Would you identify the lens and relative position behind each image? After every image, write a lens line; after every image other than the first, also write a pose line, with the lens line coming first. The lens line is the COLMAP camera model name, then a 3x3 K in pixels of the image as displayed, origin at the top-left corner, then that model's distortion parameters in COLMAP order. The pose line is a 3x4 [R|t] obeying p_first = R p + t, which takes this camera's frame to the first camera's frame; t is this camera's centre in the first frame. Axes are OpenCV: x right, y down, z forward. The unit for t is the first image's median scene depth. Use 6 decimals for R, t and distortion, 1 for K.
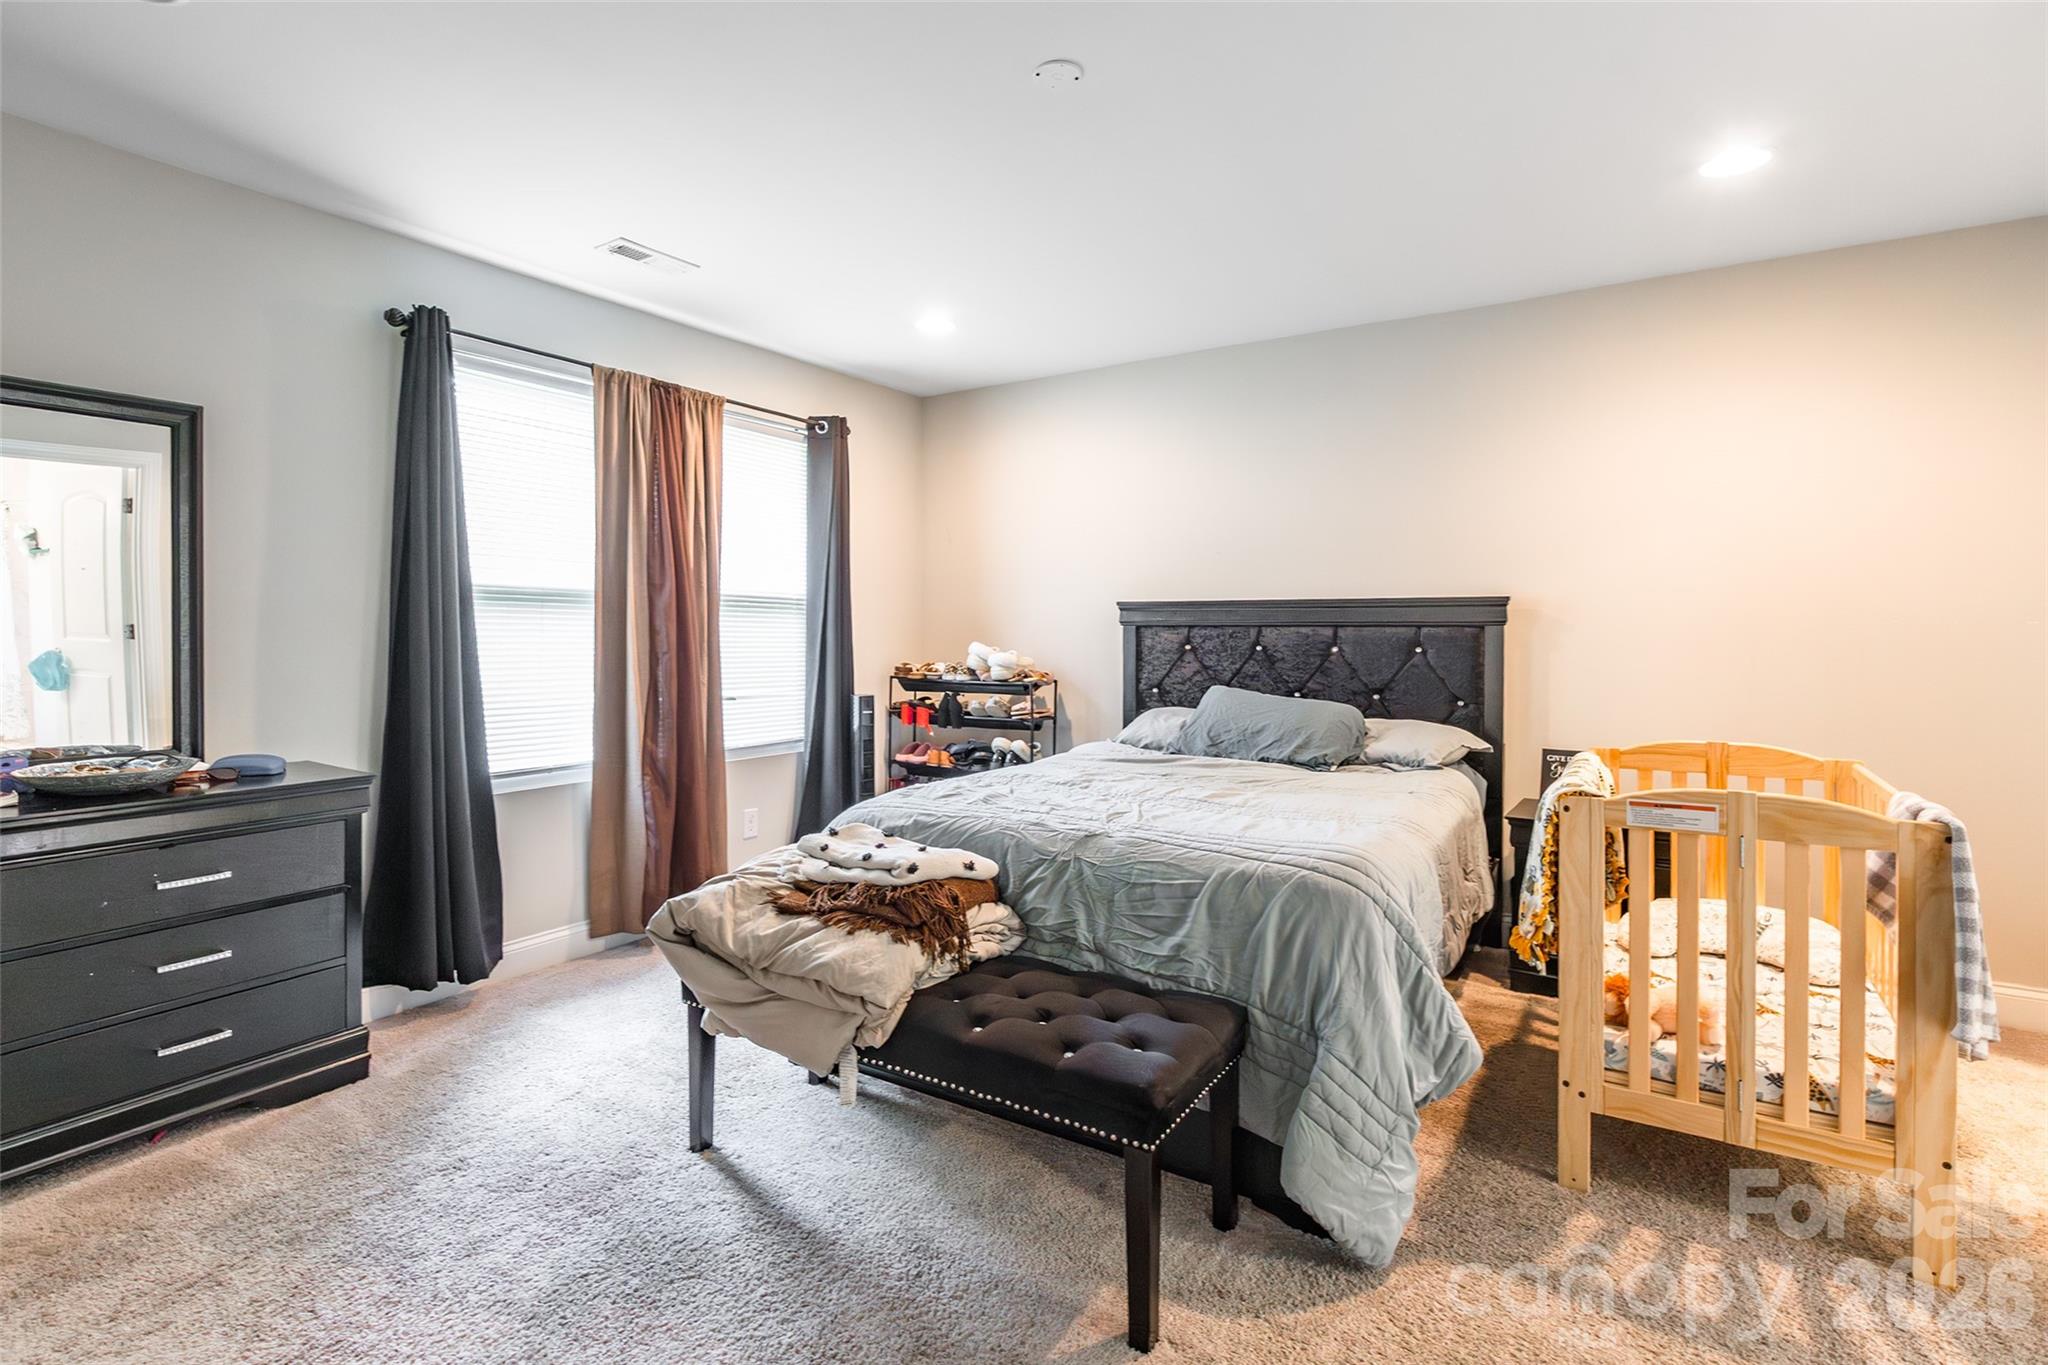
lens RADIAL K [[963.5, 0, 1019.8], [0, 963.5, 657.8], [0, 0, 1]] dist [-0.003371, -0.000457]
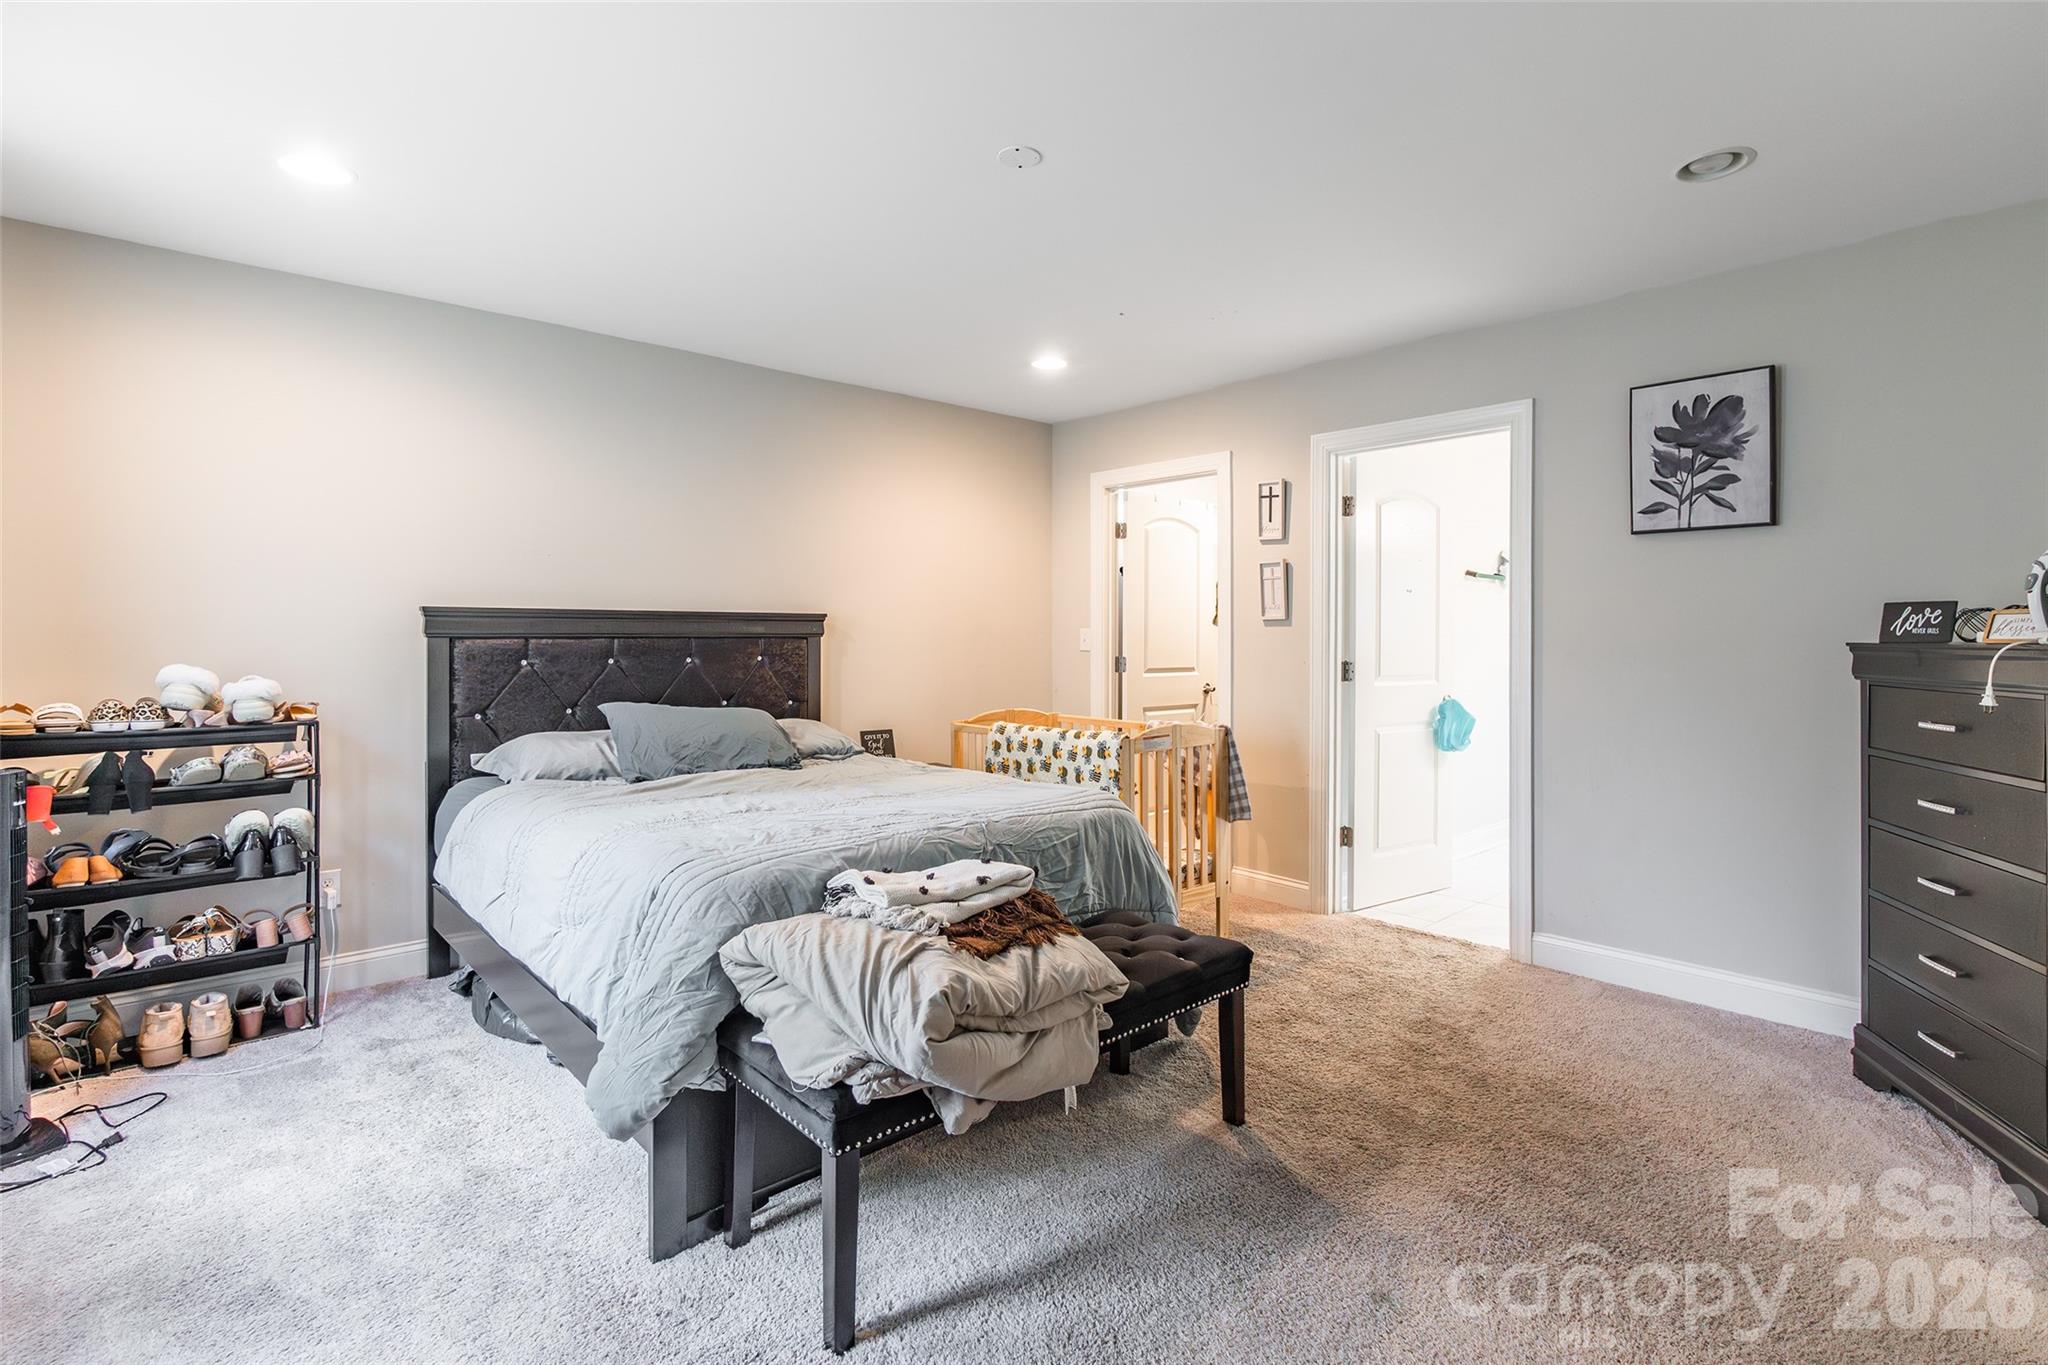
lens RADIAL K [[963.5, 0, 1019.8], [0, 963.5, 657.8], [0, 0, 1]] dist [-0.003371, -0.000457]
pose [[0.272400, -0.020934, 0.961956, -0.499608], [0.031112, 0.999432, 0.012940, -0.011846], [-0.961681, 0.026404, 0.272897, 0.326464]]
